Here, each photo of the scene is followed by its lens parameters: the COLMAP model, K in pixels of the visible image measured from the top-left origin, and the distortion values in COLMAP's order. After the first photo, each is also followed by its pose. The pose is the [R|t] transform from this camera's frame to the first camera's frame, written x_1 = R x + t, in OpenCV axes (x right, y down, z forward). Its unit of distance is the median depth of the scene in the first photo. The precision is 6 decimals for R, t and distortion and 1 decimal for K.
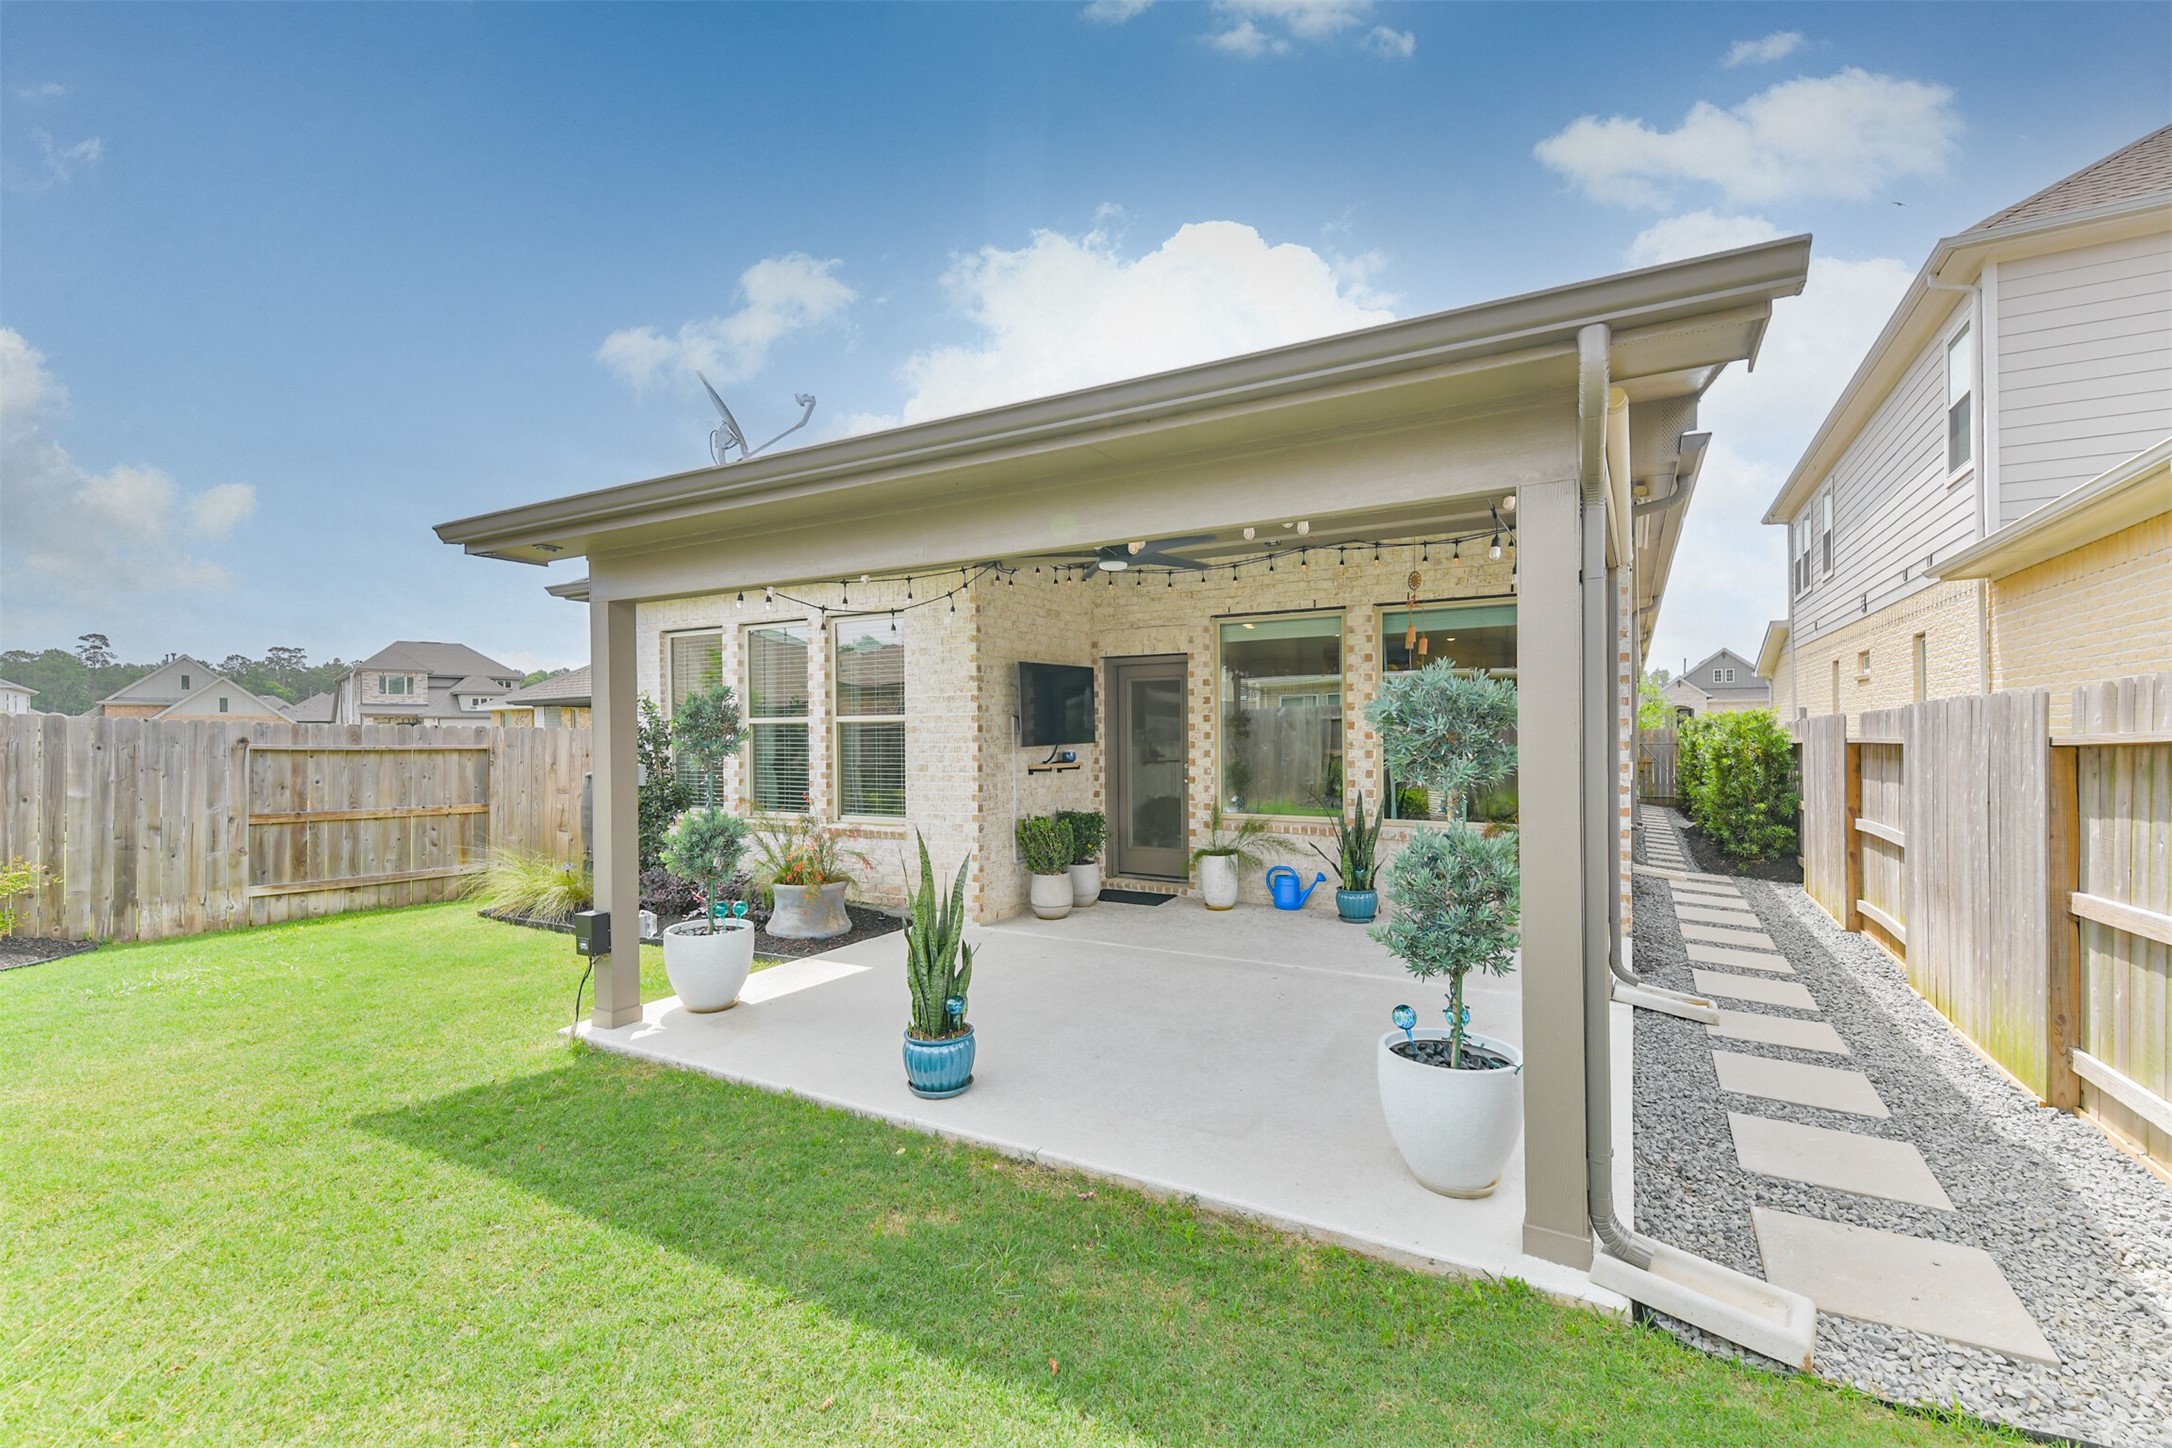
lens RADIAL K [[928.3, 0, 1092.8], [0, 928.3, 728.2], [0, 0, 1]] dist [0.023003, -0.009474]
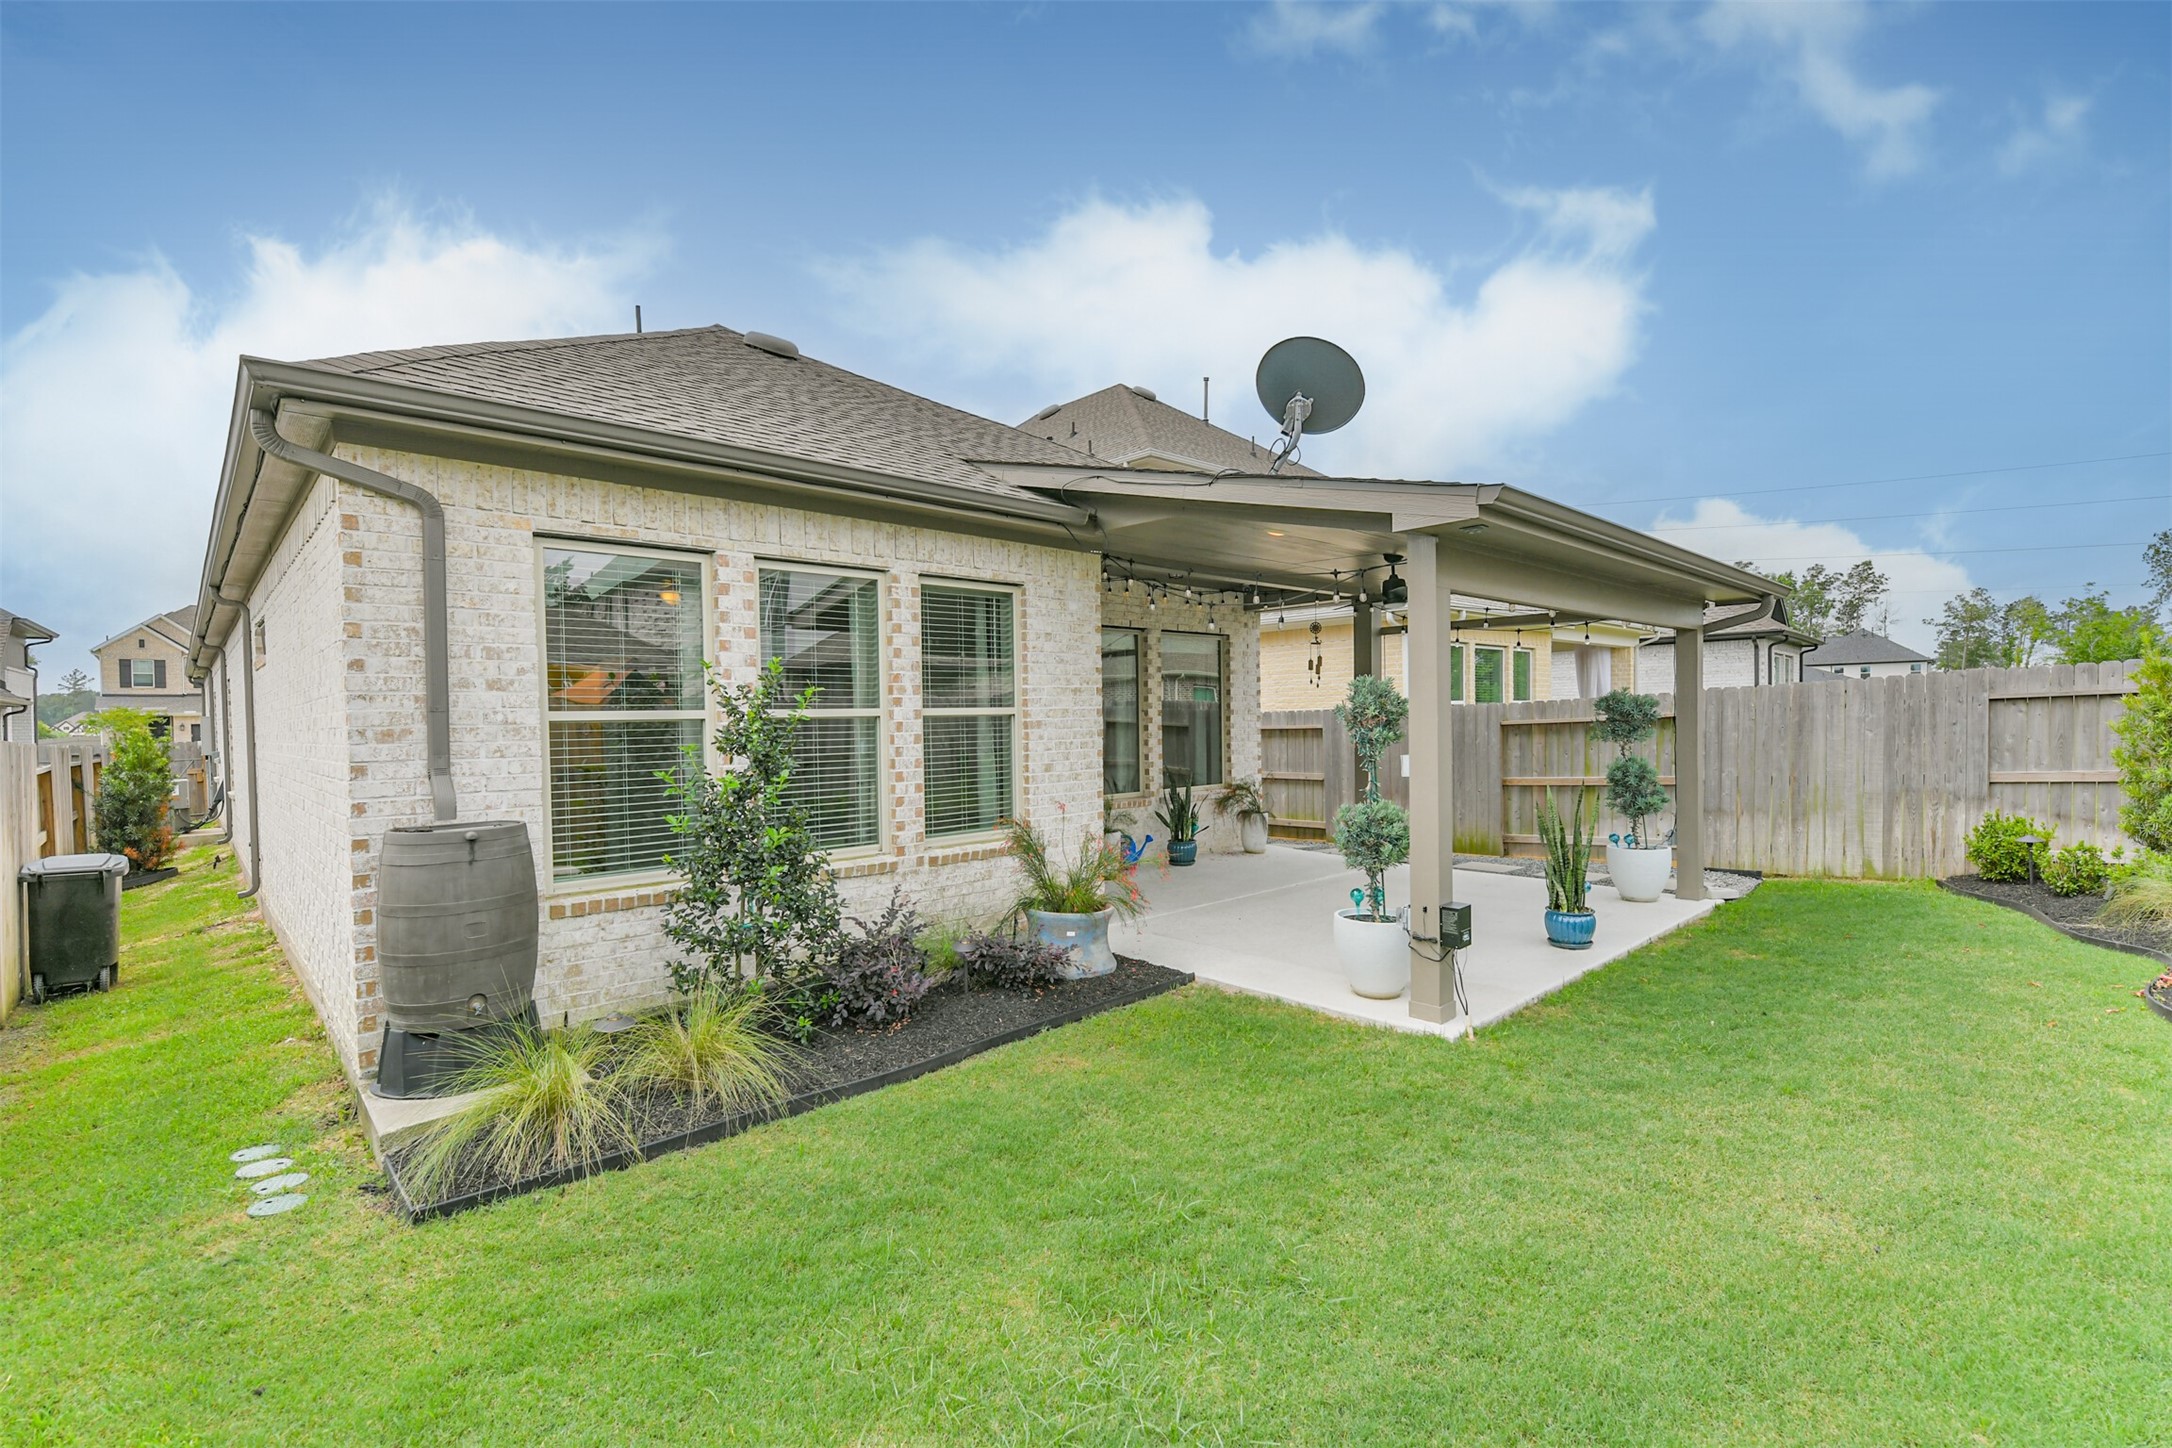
lens RADIAL K [[928.3, 0, 1092.8], [0, 928.3, 728.2], [0, 0, 1]] dist [0.023003, -0.009474]
pose [[0.315457, -0.006315, 0.948919, -1.016874], [0.014105, 0.999899, 0.001965, 0.003961], [-0.948835, 0.012764, 0.315514, 0.683460]]
